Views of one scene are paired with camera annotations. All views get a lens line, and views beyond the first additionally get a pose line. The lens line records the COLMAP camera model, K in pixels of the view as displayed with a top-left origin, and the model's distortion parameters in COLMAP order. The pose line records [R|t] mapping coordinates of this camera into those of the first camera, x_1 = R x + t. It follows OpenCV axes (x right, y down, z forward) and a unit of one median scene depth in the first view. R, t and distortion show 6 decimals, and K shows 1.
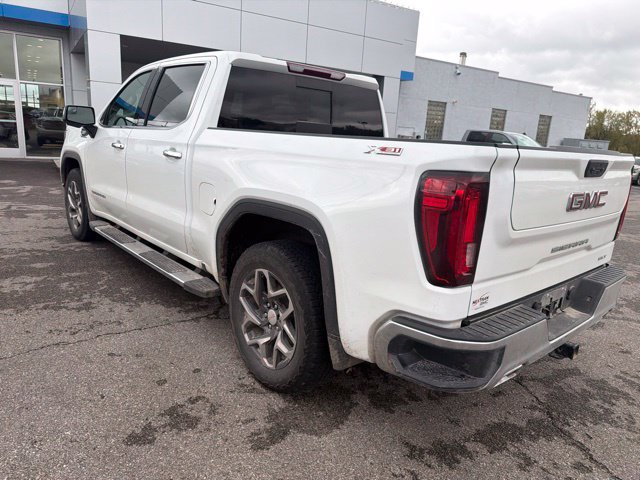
lens RADIAL K [[455.9, 0, 320.0], [0, 455.9, 240.0], [0, 0, 1]] dist [0.049302, -0.058456]
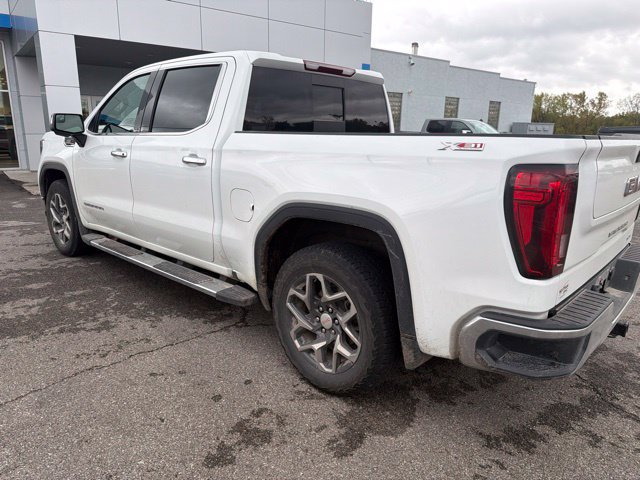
lens RADIAL K [[455.9, 0, 320.0], [0, 455.9, 240.0], [0, 0, 1]] dist [0.049302, -0.058456]
pose [[0.993007, -0.070467, 0.094715, -0.192641], [0.069289, 0.997473, 0.015679, -0.021370], [-0.095581, -0.009007, 0.995381, 0.021376]]
